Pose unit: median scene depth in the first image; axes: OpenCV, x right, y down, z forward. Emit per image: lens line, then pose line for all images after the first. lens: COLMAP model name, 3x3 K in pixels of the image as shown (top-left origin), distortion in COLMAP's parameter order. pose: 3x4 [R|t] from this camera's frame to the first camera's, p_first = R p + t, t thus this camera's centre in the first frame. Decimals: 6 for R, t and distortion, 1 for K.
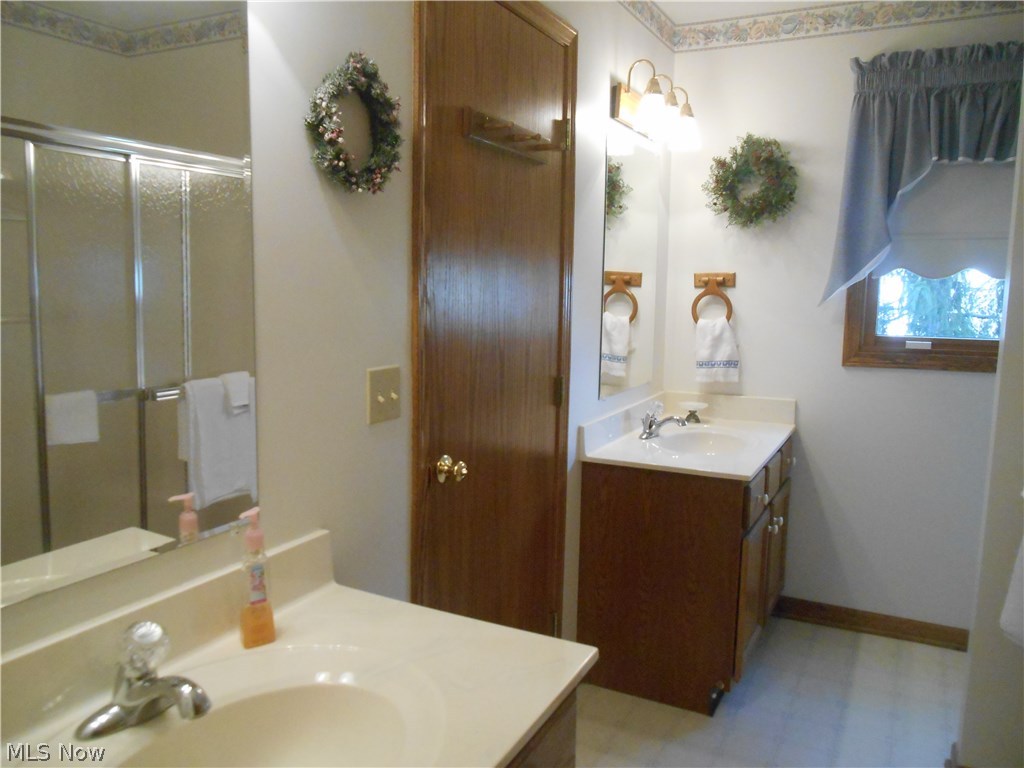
lens RADIAL K [[778.5, 0, 508.0], [0, 778.5, 380.3], [0, 0, 1]] dist [-0.044573, 0.008170]
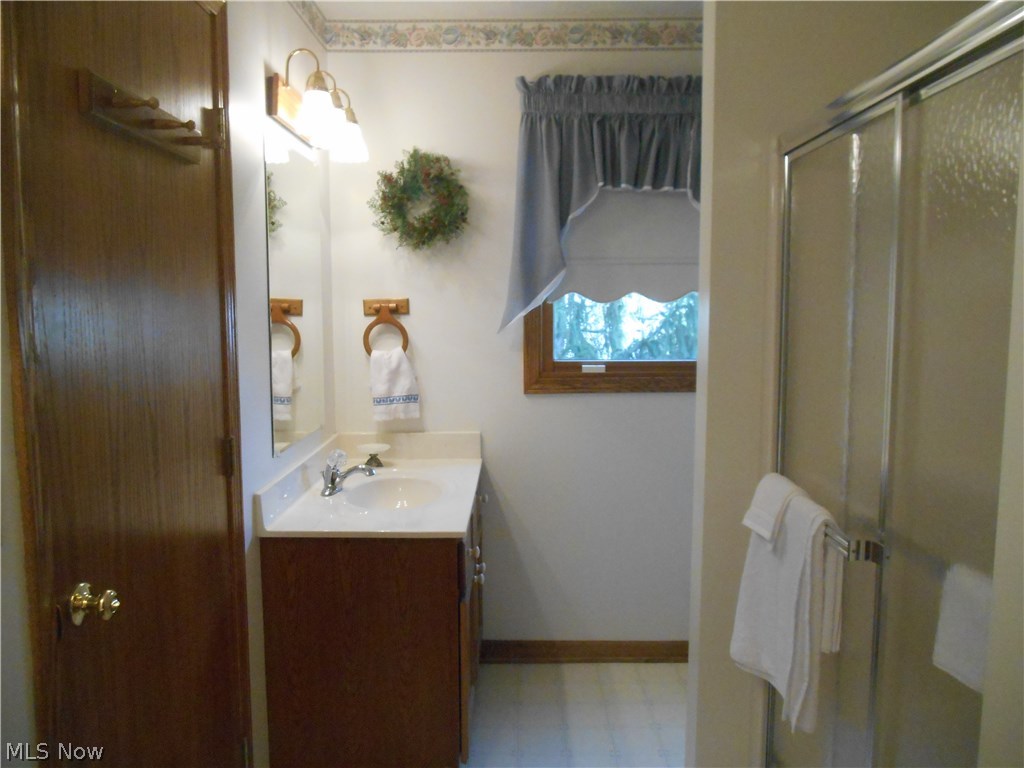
lens RADIAL K [[778.5, 0, 516.8], [0, 778.5, 387.4], [0, 0, 1]] dist [-0.044573, 0.008170]
pose [[0.884464, -0.060608, 0.462656, -0.027720], [0.067681, 0.997706, 0.001314, -0.030280], [-0.461675, 0.030151, 0.886537, 0.147876]]
